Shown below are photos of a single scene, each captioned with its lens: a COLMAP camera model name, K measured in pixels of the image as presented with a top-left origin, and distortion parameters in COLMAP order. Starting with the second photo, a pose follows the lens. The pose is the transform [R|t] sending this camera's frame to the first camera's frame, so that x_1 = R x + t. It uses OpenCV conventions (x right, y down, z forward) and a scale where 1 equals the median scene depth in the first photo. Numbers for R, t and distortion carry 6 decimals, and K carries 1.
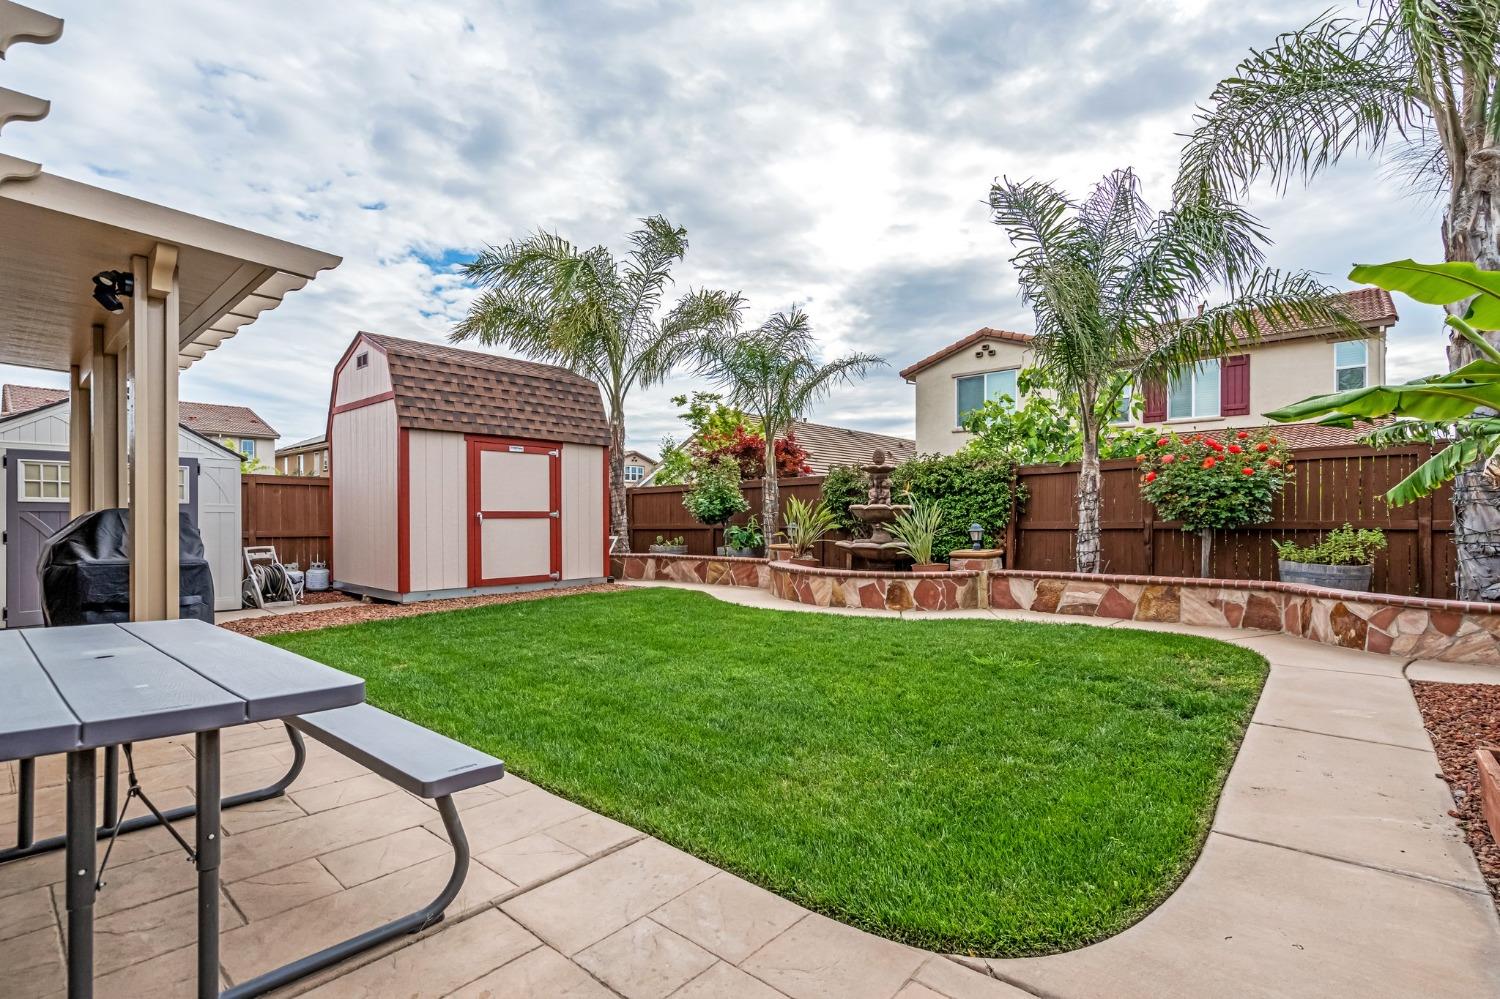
lens RADIAL K [[690.7, 0, 741.9], [0, 690.7, 513.6], [0, 0, 1]] dist [-0.007599, 0.001373]
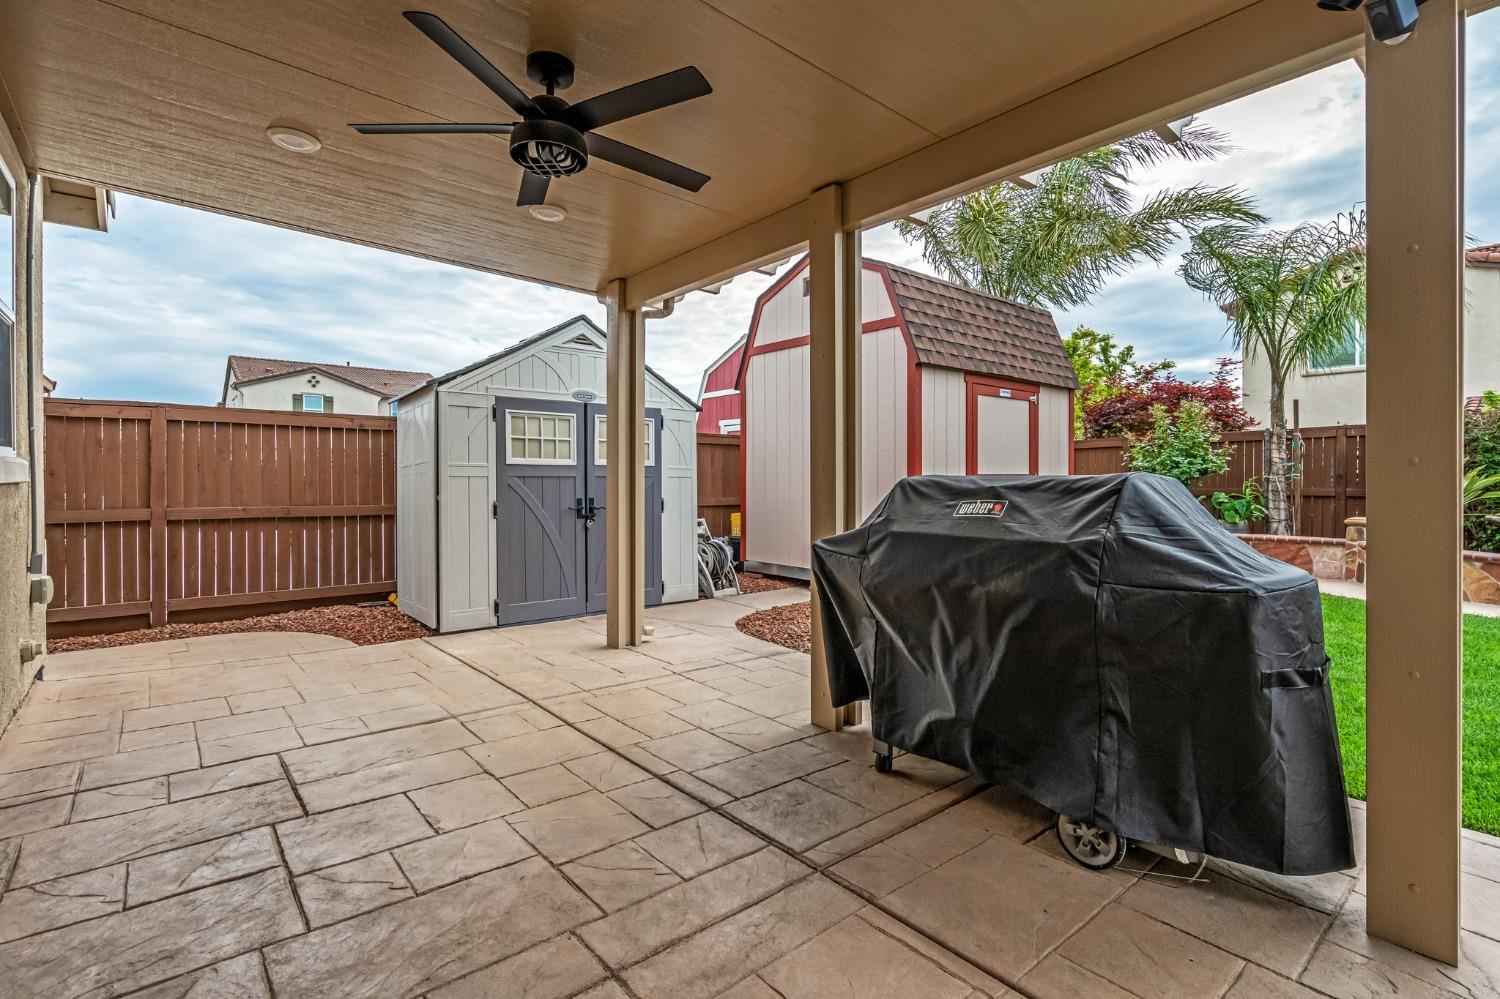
lens RADIAL K [[690.7, 0, 741.5], [0, 690.7, 489.4], [0, 0, 1]] dist [-0.007599, 0.001373]
pose [[0.988606, 0.000115, -0.150527, -0.587099], [0.003013, 0.999784, 0.020547, -0.003461], [0.150497, -0.020766, 0.988392, 0.230036]]
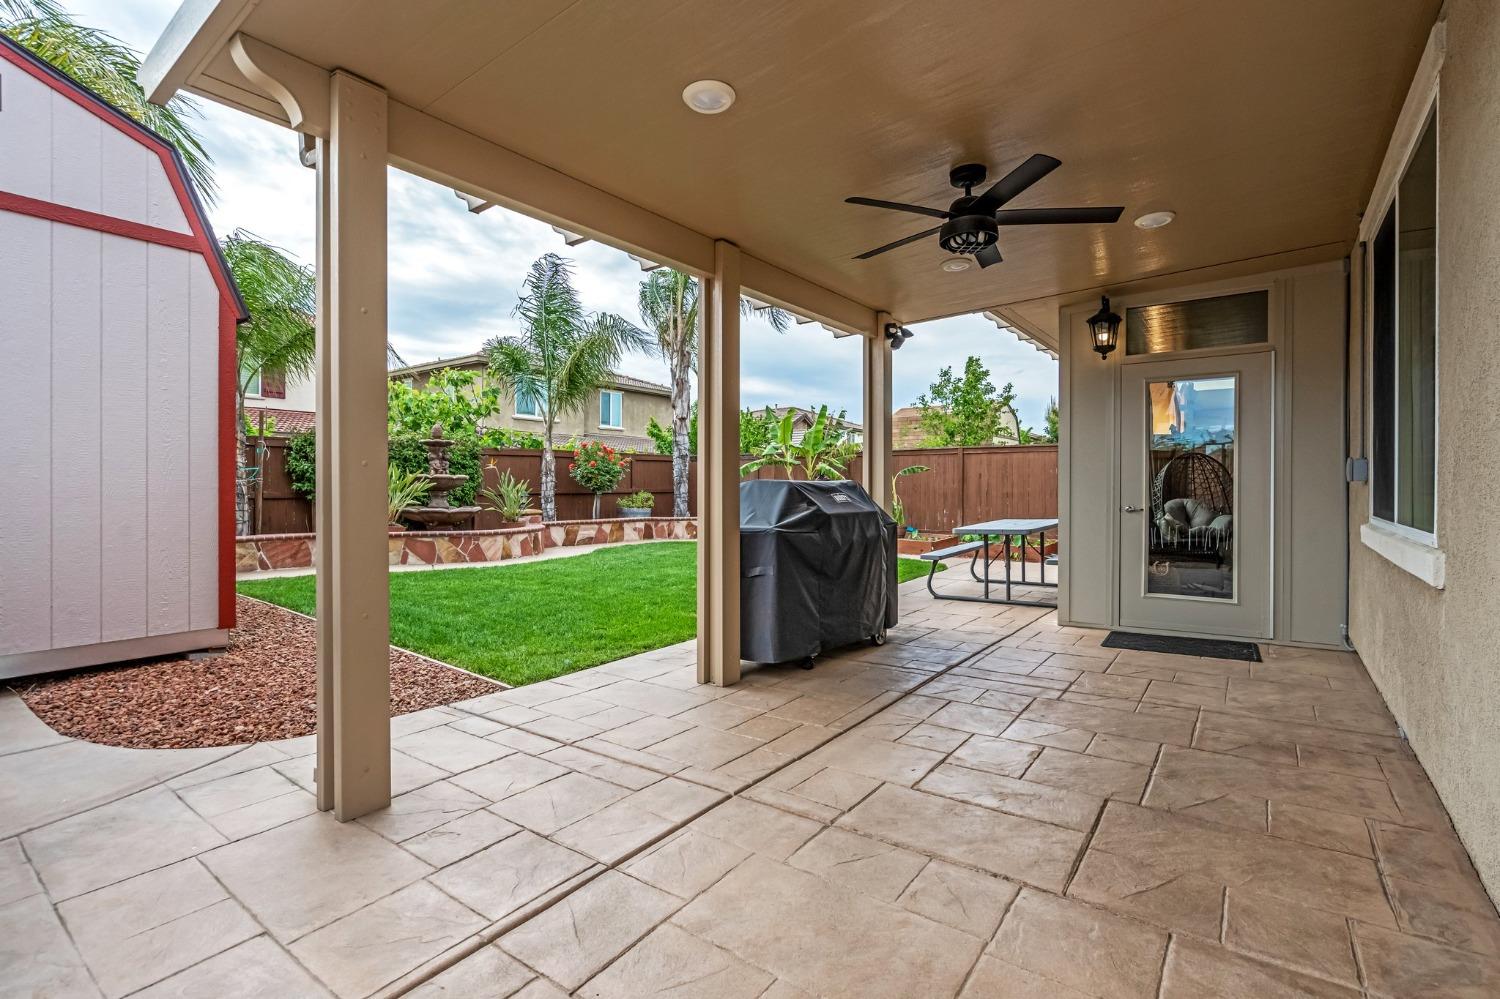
lens RADIAL K [[690.7, 0, 738.6], [0, 690.7, 488.4], [0, 0, 1]] dist [-0.007599, 0.001373]
pose [[-0.071432, -0.001942, 0.997444, -1.092412], [-0.013045, 0.999914, 0.001012, 0.002537], [-0.997360, -0.012939, -0.071451, 0.661989]]
